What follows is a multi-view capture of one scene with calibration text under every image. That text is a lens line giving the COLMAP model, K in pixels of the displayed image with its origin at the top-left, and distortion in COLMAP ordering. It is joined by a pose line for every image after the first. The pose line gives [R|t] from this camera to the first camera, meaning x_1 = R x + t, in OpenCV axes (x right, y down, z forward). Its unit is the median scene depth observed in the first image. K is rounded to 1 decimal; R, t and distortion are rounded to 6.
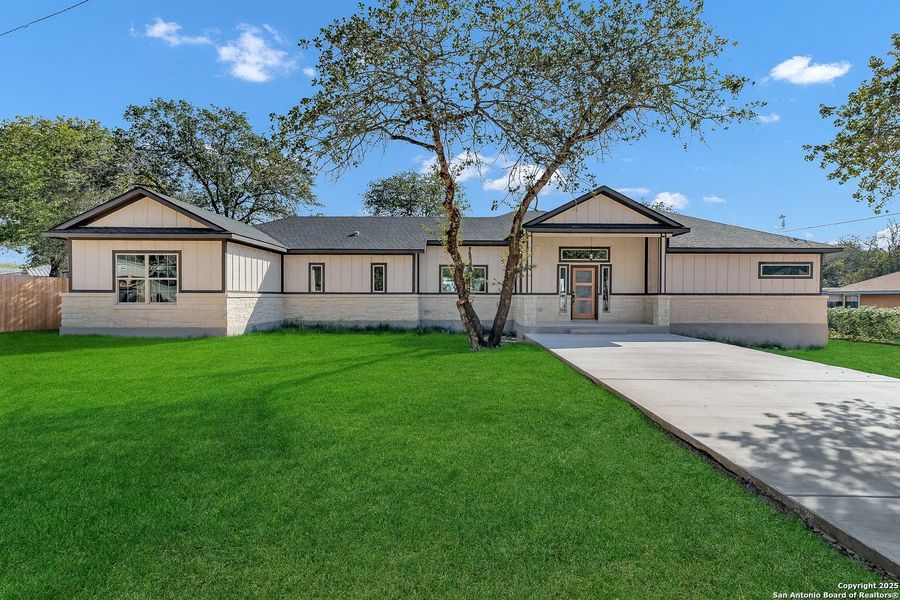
lens RADIAL K [[400.4, 0, 450.0], [0, 400.4, 300.0], [0, 0, 1]] dist [-0.000457, -0.000247]
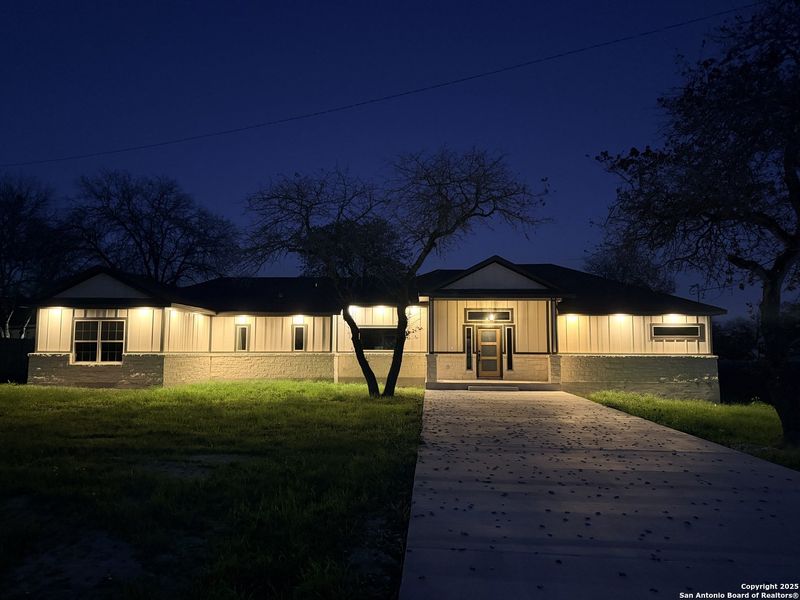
lens RADIAL K [[534.9, 0, 400.0], [0, 534.9, 300.0], [0, 0, 1]] dist [0.003947, 0.000162]
pose [[0.998671, -0.005859, -0.051209, 0.173121], [0.000357, 0.994280, -0.106800, -0.003288], [0.051542, 0.106640, 0.992961, -0.431202]]
